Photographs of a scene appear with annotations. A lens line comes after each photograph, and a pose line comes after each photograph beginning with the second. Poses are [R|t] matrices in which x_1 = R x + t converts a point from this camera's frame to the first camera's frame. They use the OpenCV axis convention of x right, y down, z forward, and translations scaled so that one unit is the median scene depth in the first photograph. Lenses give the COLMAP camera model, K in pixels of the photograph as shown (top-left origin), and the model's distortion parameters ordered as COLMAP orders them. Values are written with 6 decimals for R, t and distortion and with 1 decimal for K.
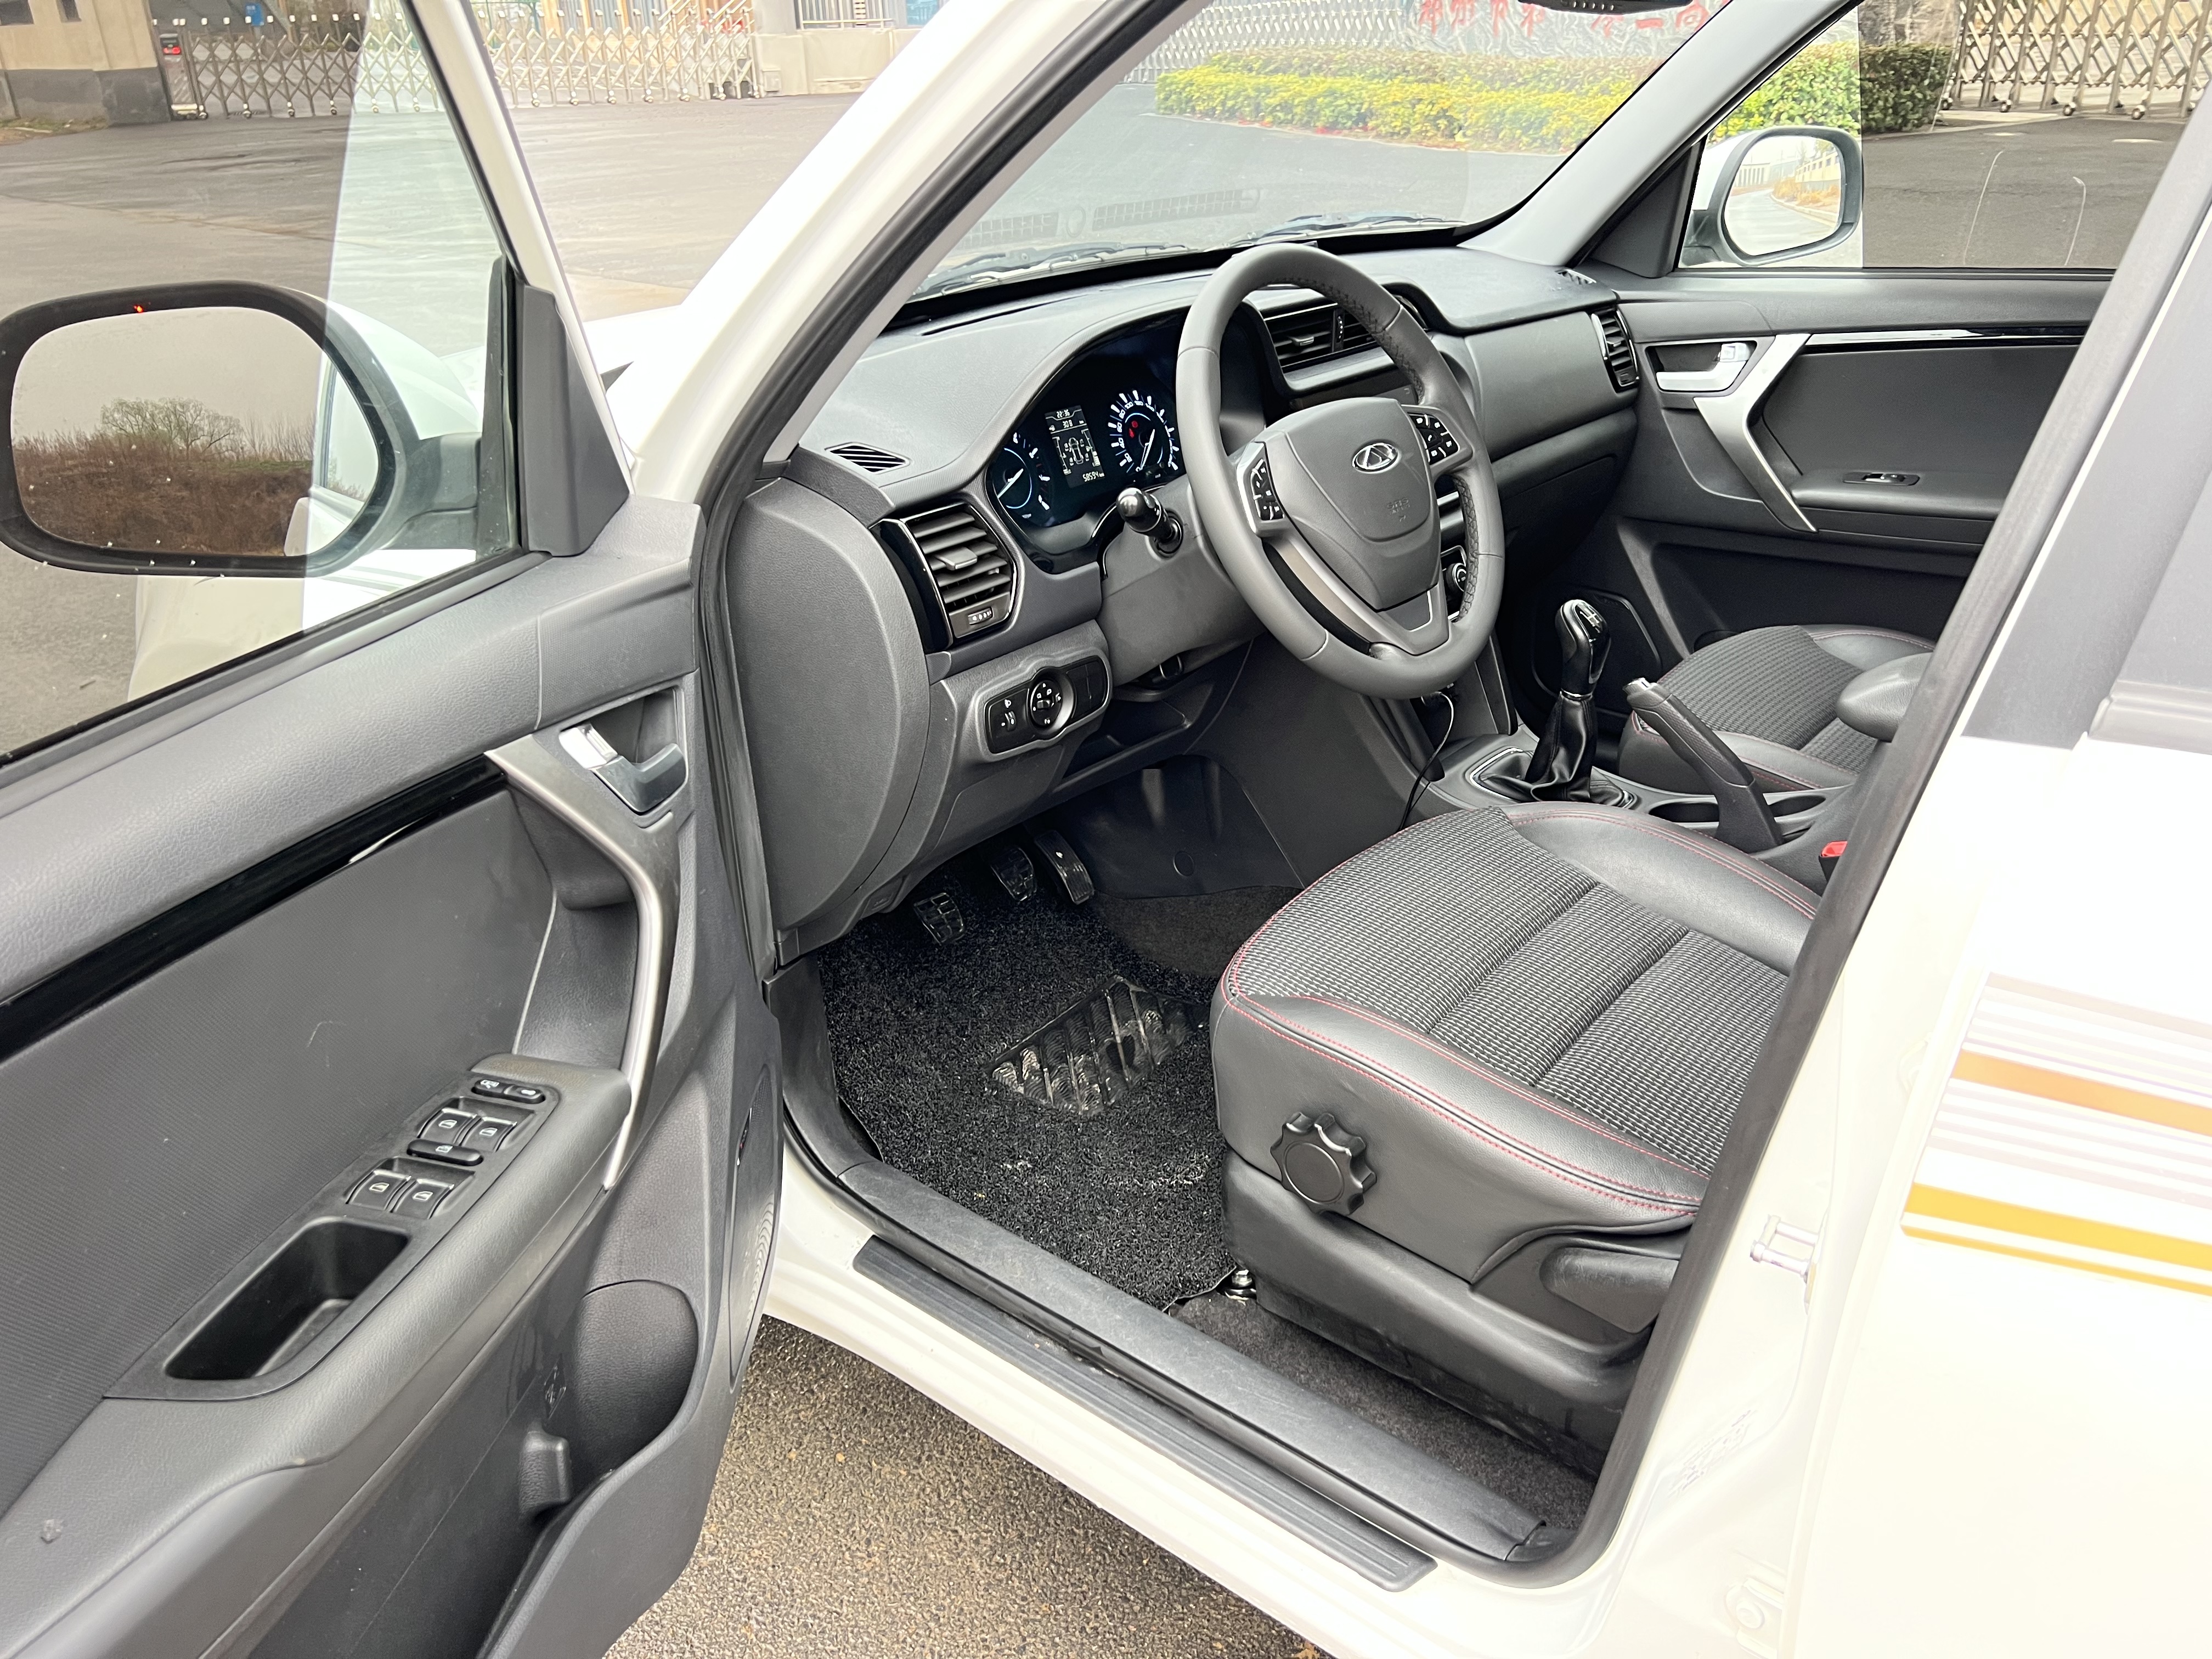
lens RADIAL K [[1677.9, 0, 1104.1], [0, 1677.9, 826.8], [0, 0, 1]] dist [0.048350, -0.064492]
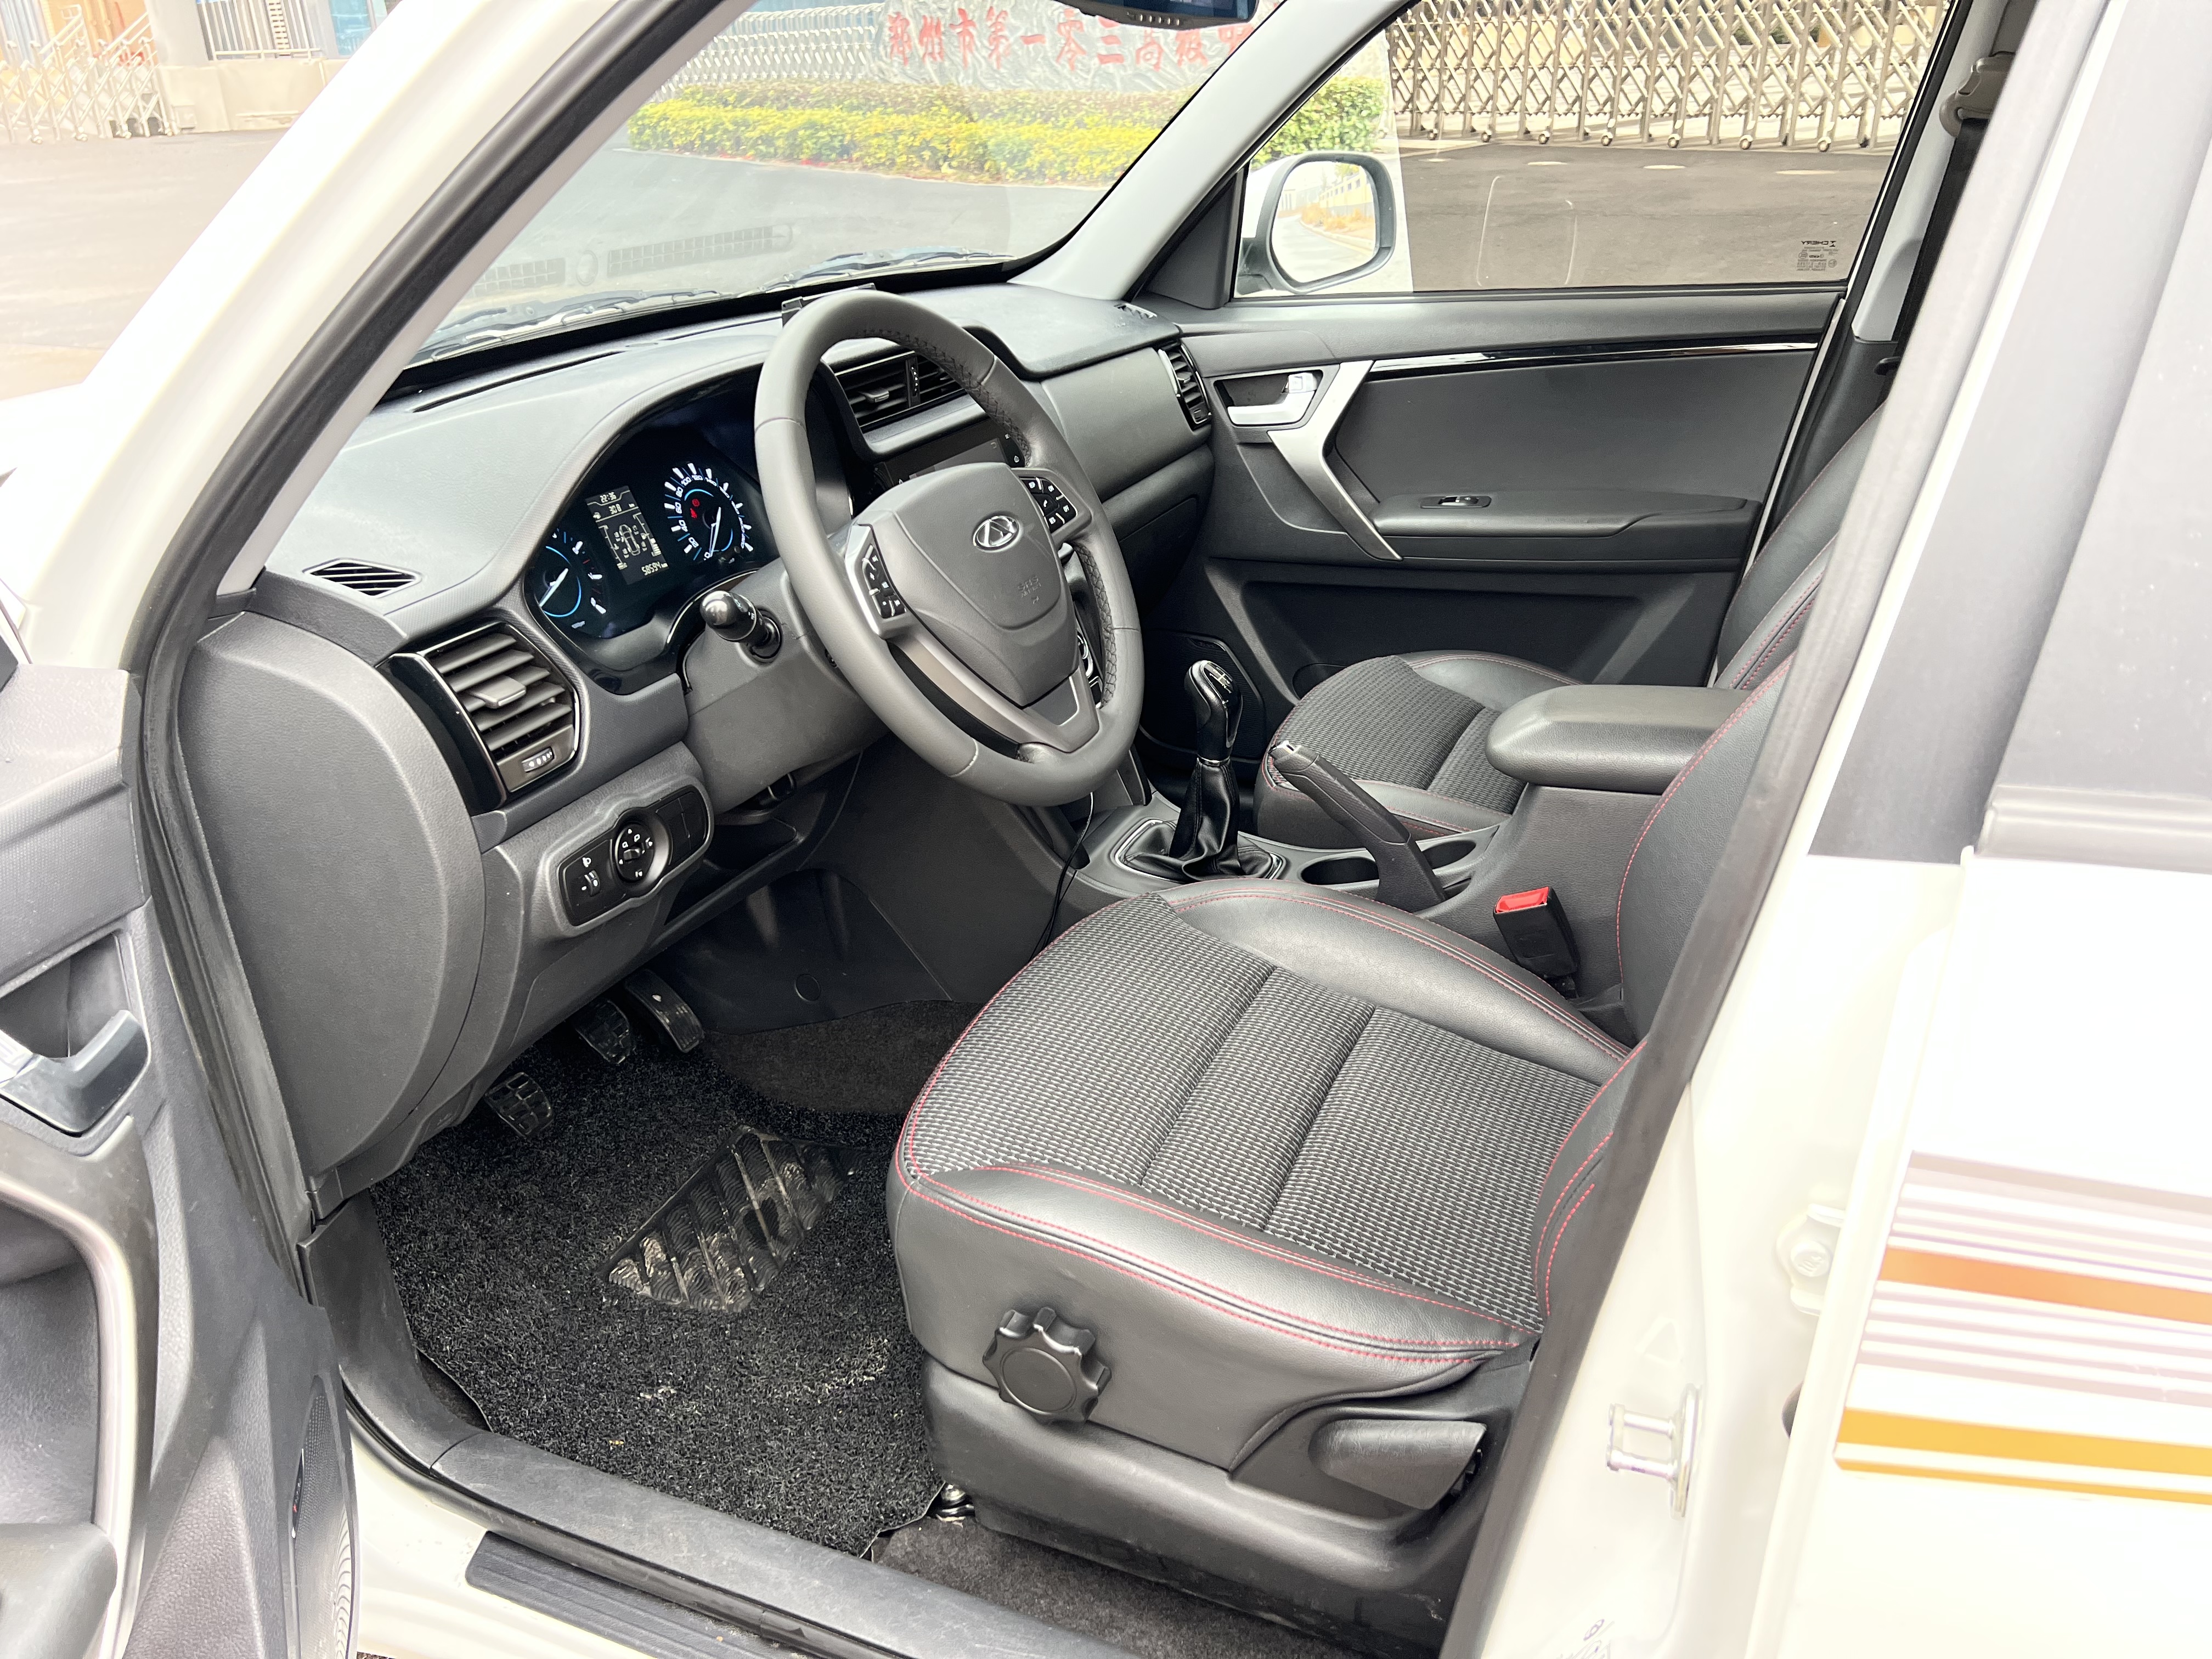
lens RADIAL K [[1677.9, 0, 1121.1], [0, 1677.9, 837.4], [0, 0, 1]] dist [0.048350, -0.064492]
pose [[0.957448, -0.118049, 0.263360, -0.016685], [0.121105, 0.992629, 0.004661, -0.040900], [-0.261969, 0.027432, 0.964686, 0.104966]]
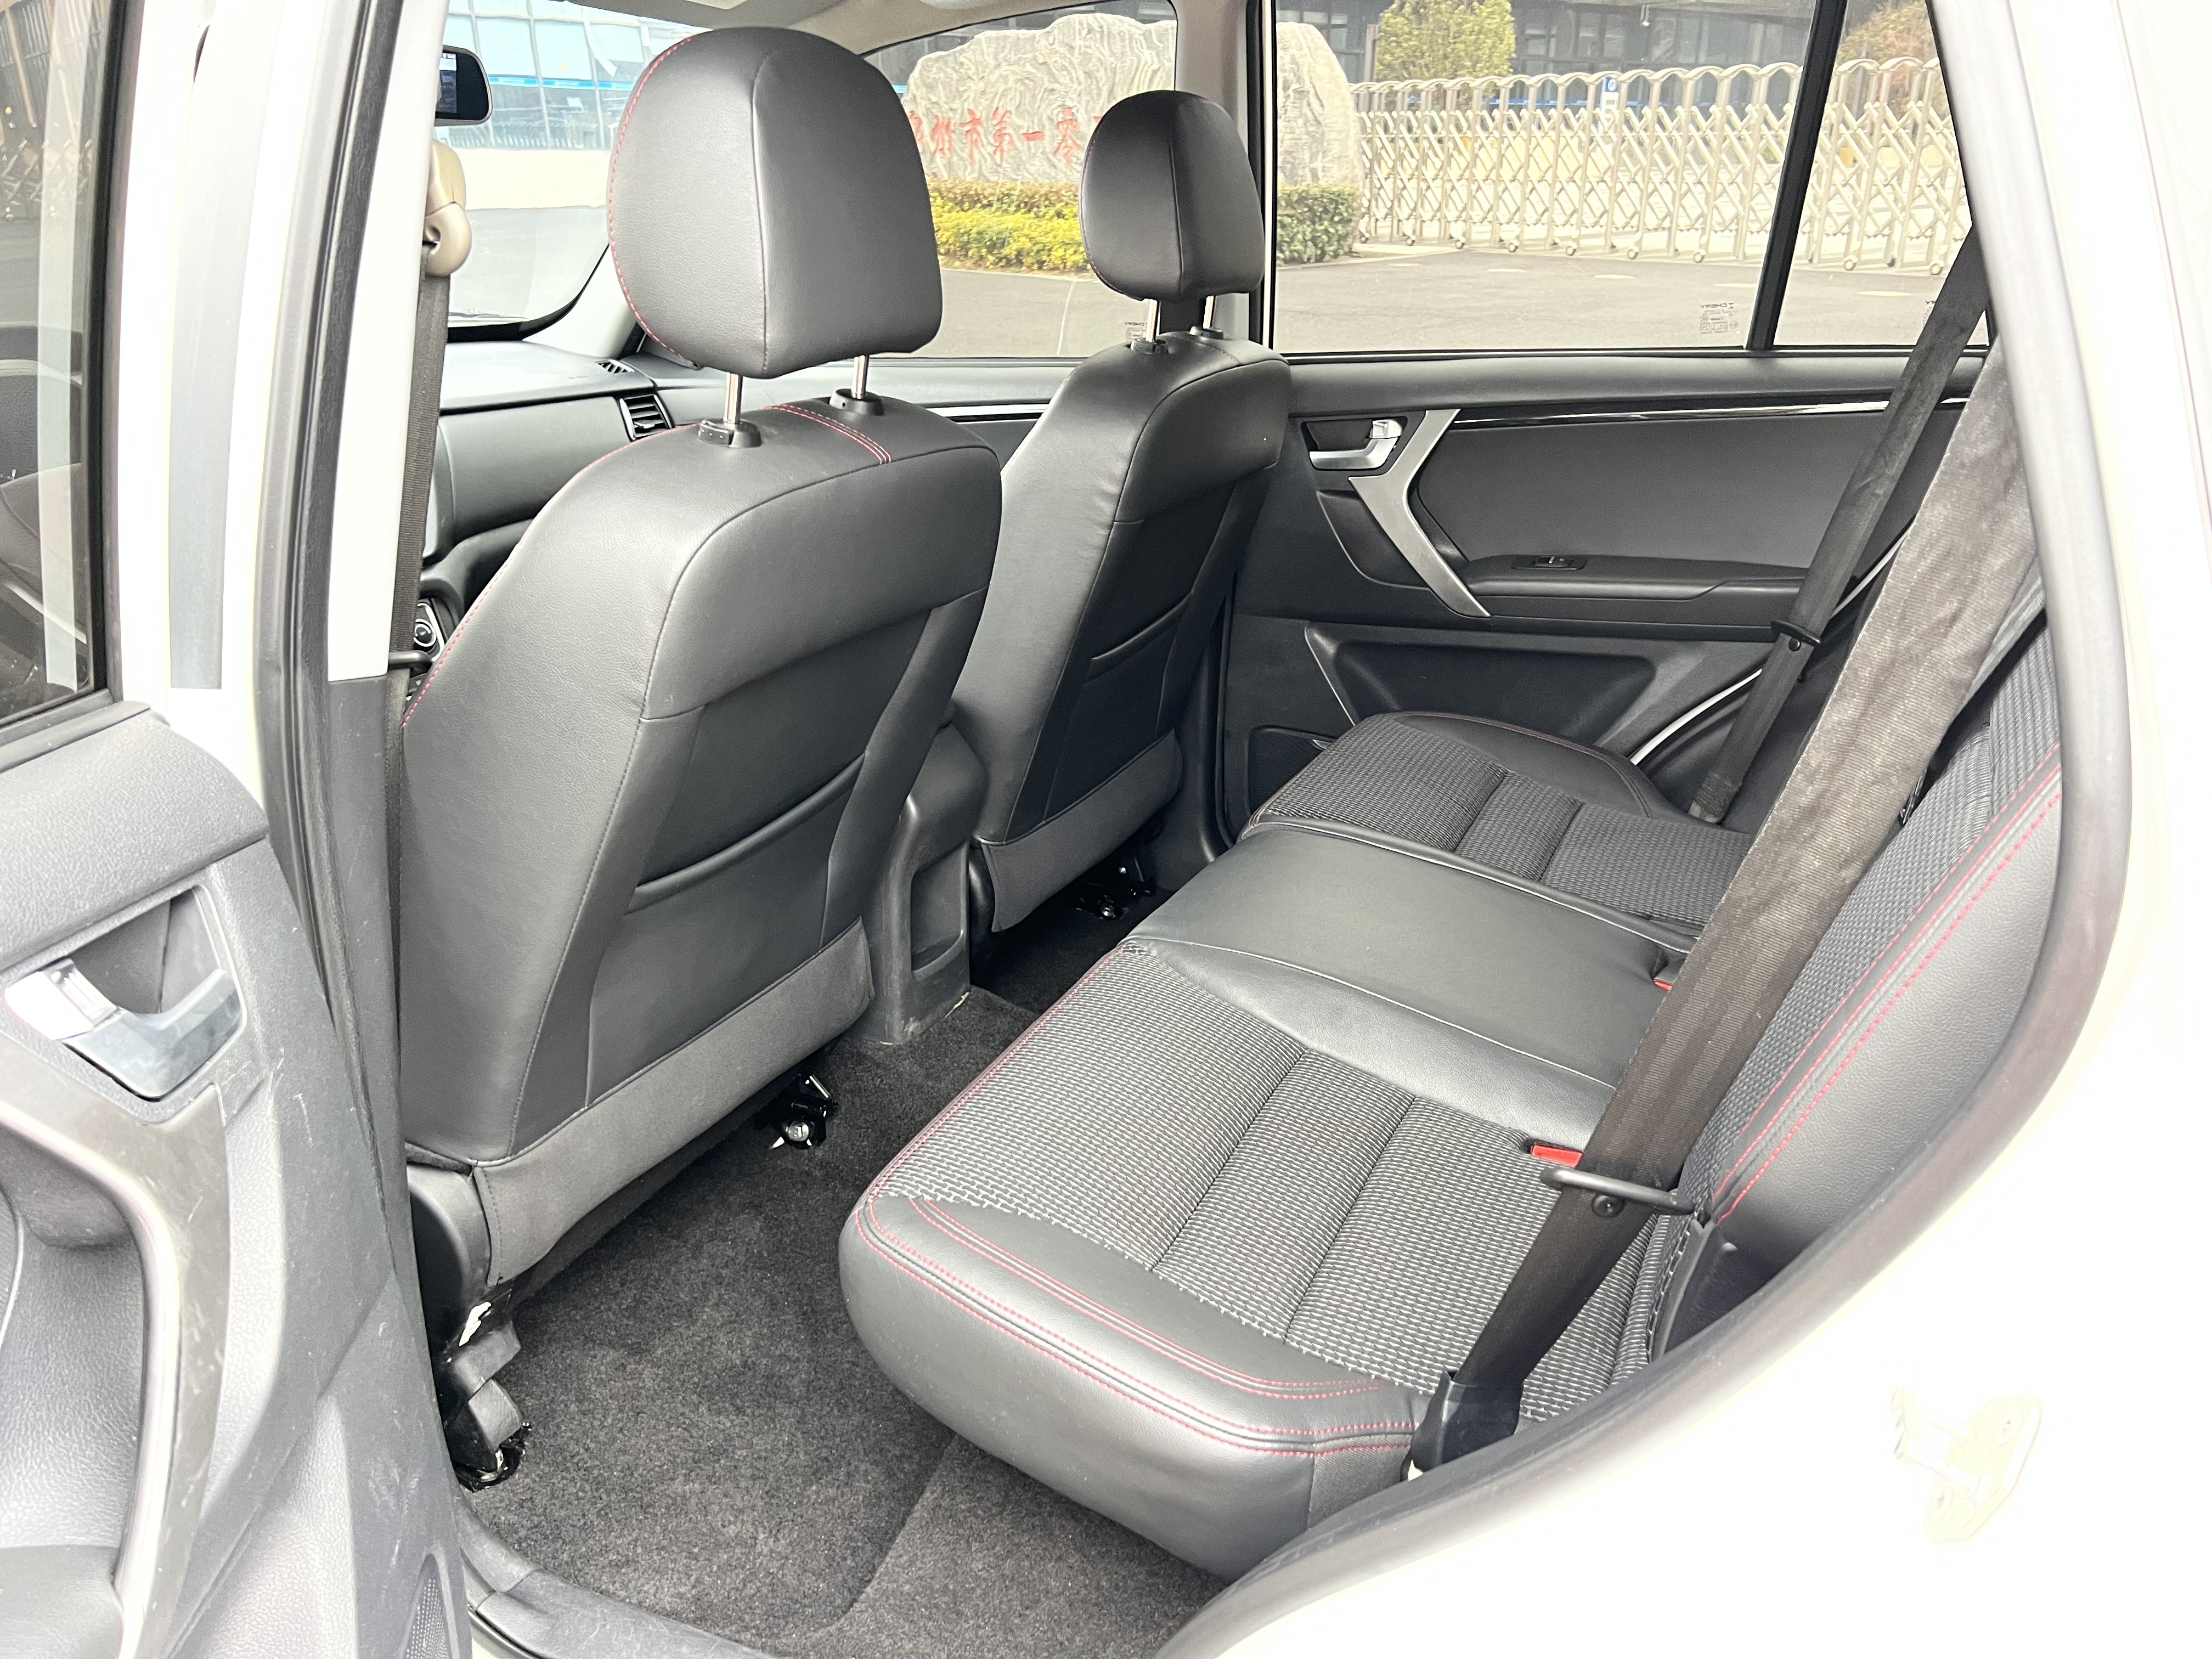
lens RADIAL K [[1677.9, 0, 1138.1], [0, 1677.9, 833.8], [0, 0, 1]] dist [0.048350, -0.064492]
pose [[0.963249, -0.073665, 0.258312, 0.344961], [0.089132, 0.994830, -0.048668, 0.065405], [-0.253391, 0.069903, 0.964835, -0.131084]]
